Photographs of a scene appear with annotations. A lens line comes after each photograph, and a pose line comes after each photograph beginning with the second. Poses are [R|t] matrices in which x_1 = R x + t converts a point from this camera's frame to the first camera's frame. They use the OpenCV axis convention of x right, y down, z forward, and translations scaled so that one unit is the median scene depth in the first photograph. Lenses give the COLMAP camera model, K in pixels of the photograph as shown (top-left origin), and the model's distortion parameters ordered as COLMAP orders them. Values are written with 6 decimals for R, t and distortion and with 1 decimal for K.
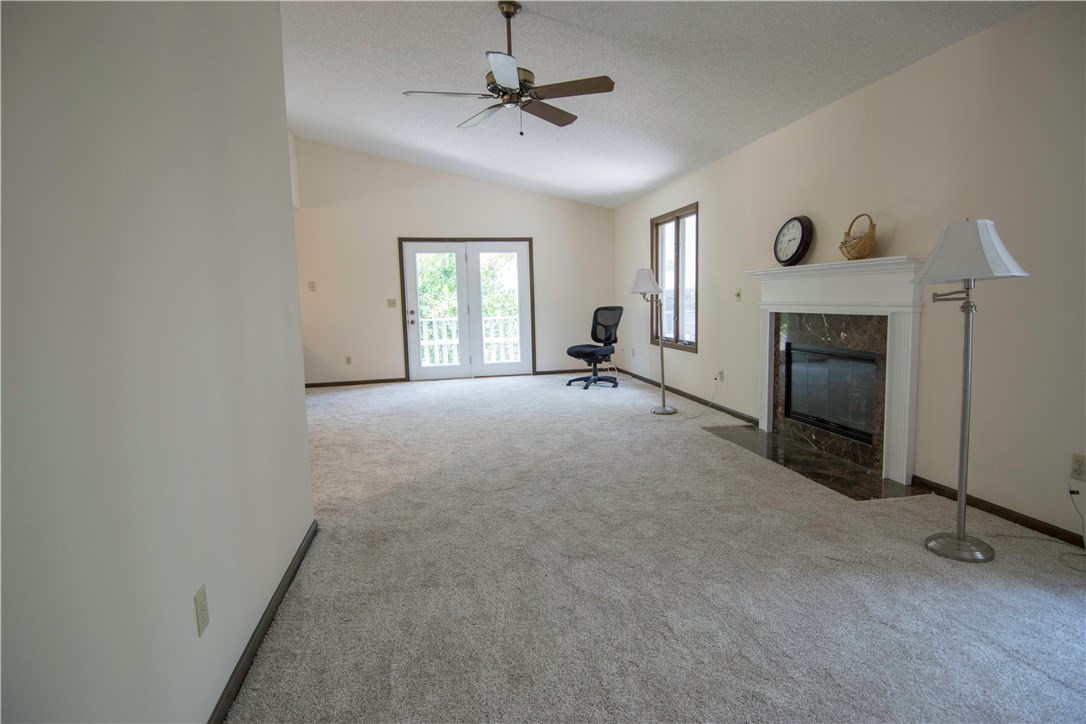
lens RADIAL K [[563.8, 0, 545.1], [0, 563.8, 358.0], [0, 0, 1]] dist [0.054958, -0.059889]
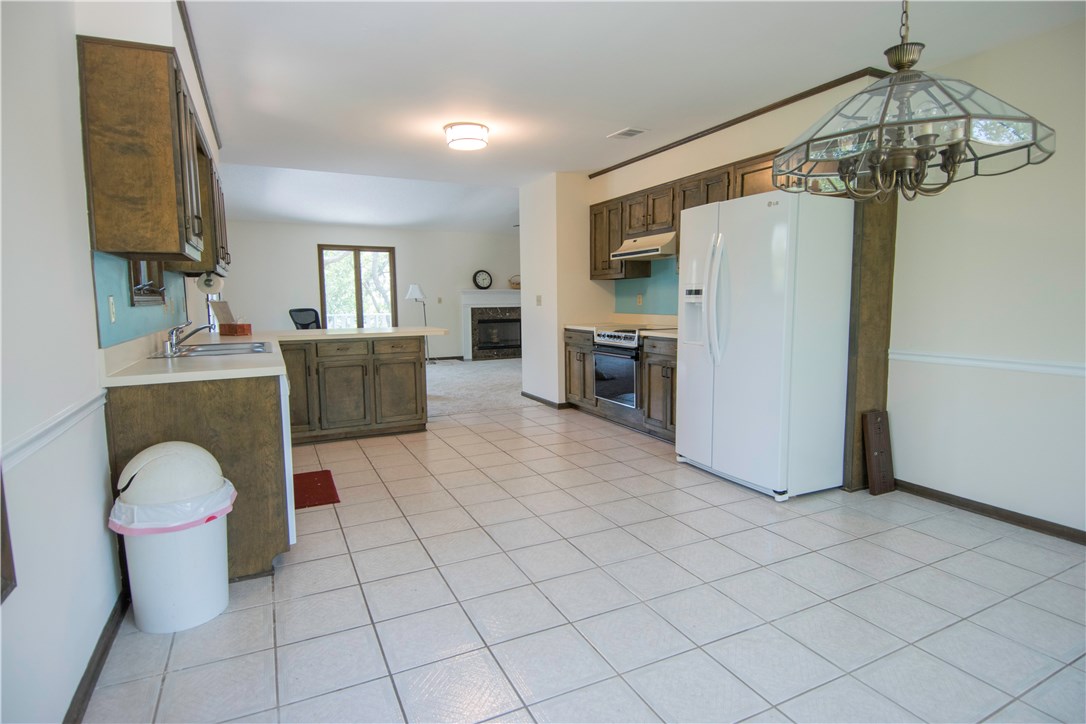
lens RADIAL K [[565.6, 0, 547.2], [0, 565.6, 358.9], [0, 0, 1]] dist [0.054546, -0.055818]
pose [[-0.256972, -0.075900, 0.963434, -1.266019], [0.117331, 0.987087, 0.109058, -0.057409], [-0.959270, 0.141065, -0.244748, 0.827867]]
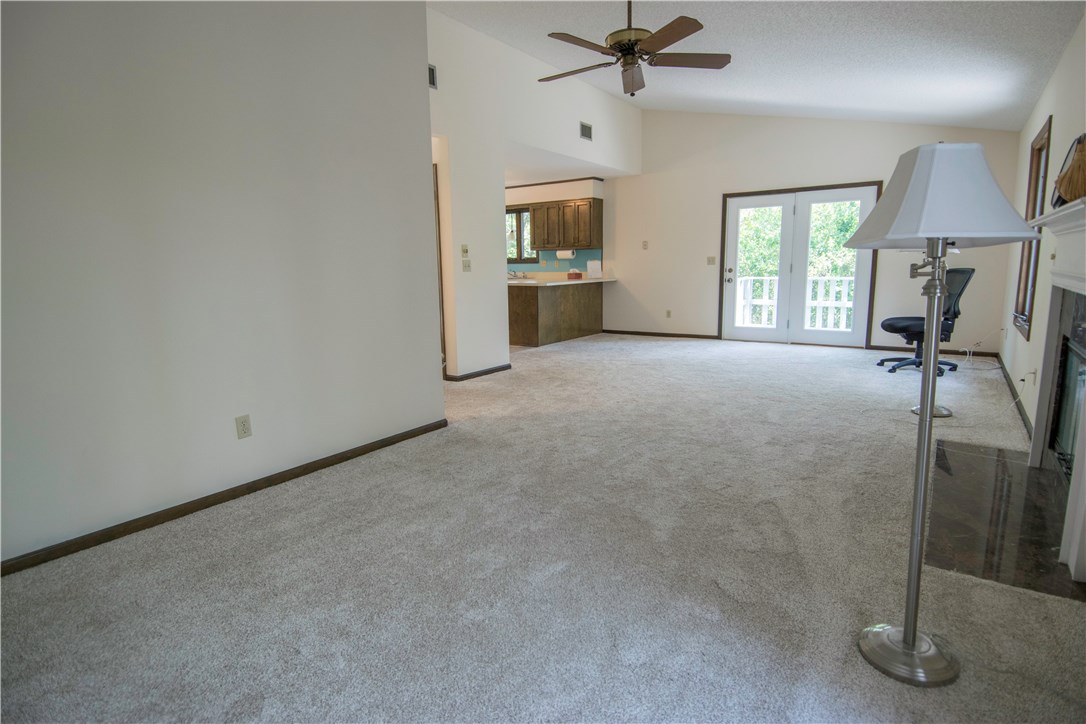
lens RADIAL K [[563.8, 0, 545.1], [0, 563.8, 358.0], [0, 0, 1]] dist [0.054958, -0.059889]
pose [[0.684836, 0.135180, -0.716049, 0.303843], [-0.077808, 0.990590, 0.112594, -0.016971], [0.724531, -0.021394, 0.688910, 0.088363]]
